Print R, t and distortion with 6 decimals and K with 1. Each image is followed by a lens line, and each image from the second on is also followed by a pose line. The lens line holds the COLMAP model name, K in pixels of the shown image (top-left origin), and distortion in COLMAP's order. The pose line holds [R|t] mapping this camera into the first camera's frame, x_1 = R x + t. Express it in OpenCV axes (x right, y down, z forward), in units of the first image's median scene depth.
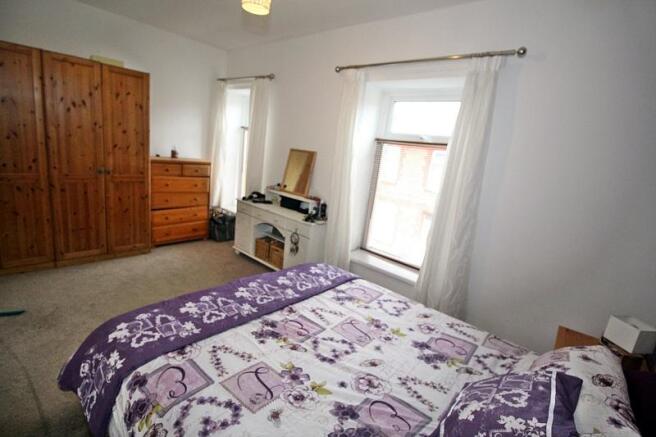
lens RADIAL K [[300.7, 0, 327.6], [0, 300.7, 209.3], [0, 0, 1]] dist [-0.000627, -0.000214]
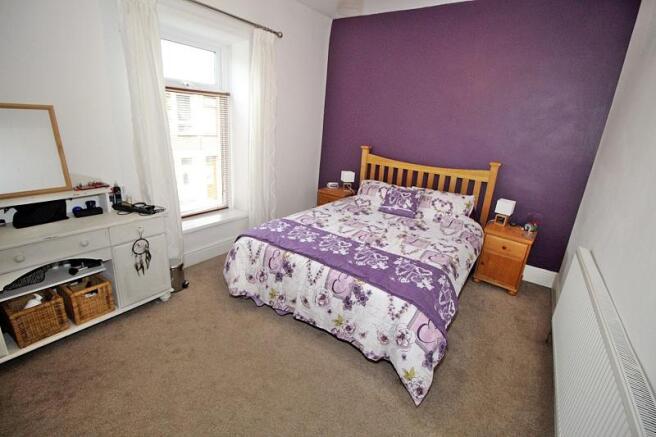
lens RADIAL K [[305.1, 0, 331.3], [0, 305.1, 215.5], [0, 0, 1]] dist [-0.015705, -0.001430]
pose [[-0.113519, -0.412018, 0.904077, -1.382959], [0.102719, 0.900216, 0.423156, -0.387545], [-0.988212, 0.140902, -0.059870, 1.148298]]
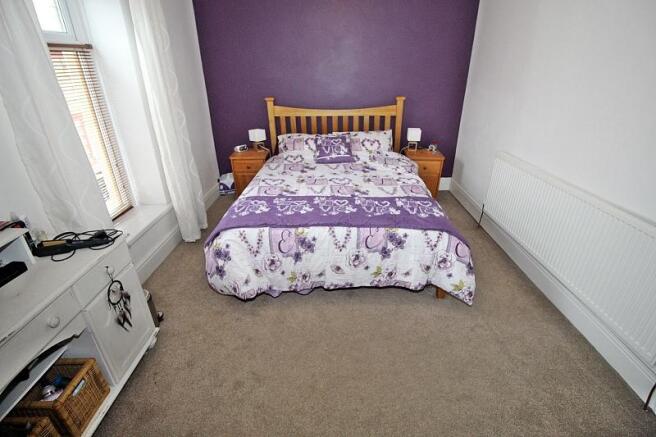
lens RADIAL K [[305.1, 0, 331.3], [0, 305.1, 215.5], [0, 0, 1]] dist [-0.015705, -0.001430]
pose [[-0.650345, -0.423315, 0.630758, -1.051309], [0.078821, 0.788253, 0.610282, -0.462610], [-0.755539, 0.446611, -0.479270, 1.723655]]
